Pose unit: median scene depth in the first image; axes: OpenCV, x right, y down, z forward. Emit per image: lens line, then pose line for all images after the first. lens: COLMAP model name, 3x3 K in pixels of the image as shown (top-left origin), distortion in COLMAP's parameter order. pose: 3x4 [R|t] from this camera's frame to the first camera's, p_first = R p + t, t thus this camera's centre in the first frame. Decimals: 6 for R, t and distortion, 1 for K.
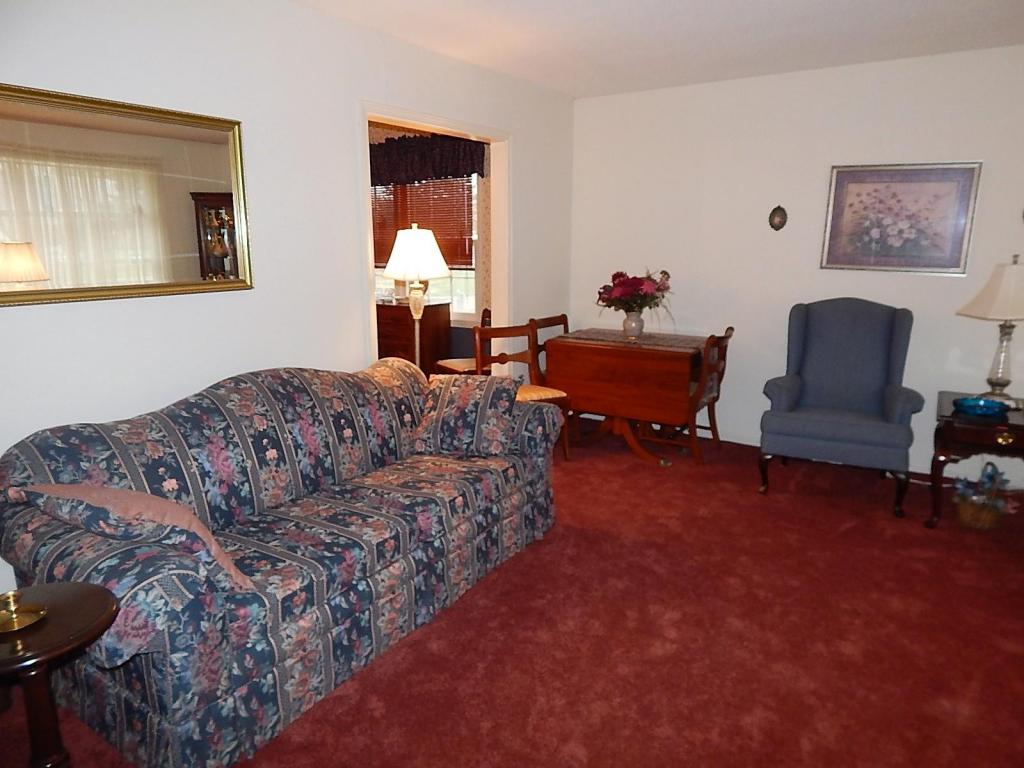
lens RADIAL K [[687.9, 0, 515.6], [0, 687.9, 383.2], [0, 0, 1]] dist [0.024834, -0.011671]
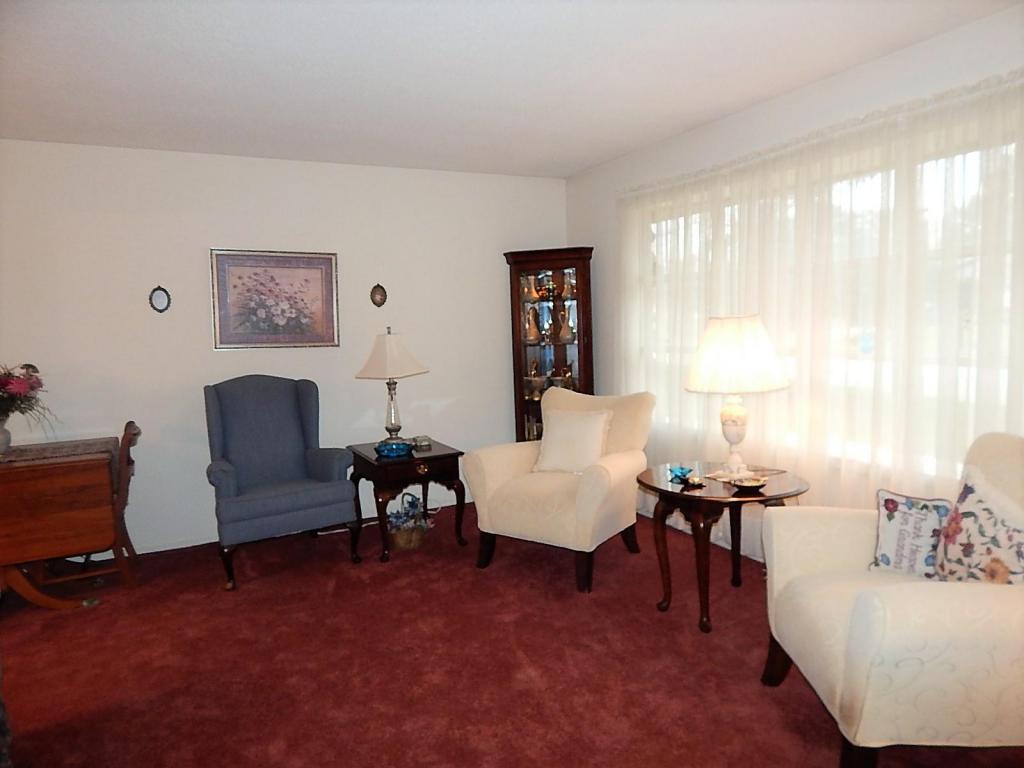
lens RADIAL K [[687.9, 0, 513.6], [0, 687.9, 387.6], [0, 0, 1]] dist [0.024834, -0.011671]
pose [[0.498884, -0.106278, 0.860128, -0.217008], [0.210599, 0.977572, -0.001360, -0.023218], [-0.840692, 0.181820, 0.510077, 0.162378]]
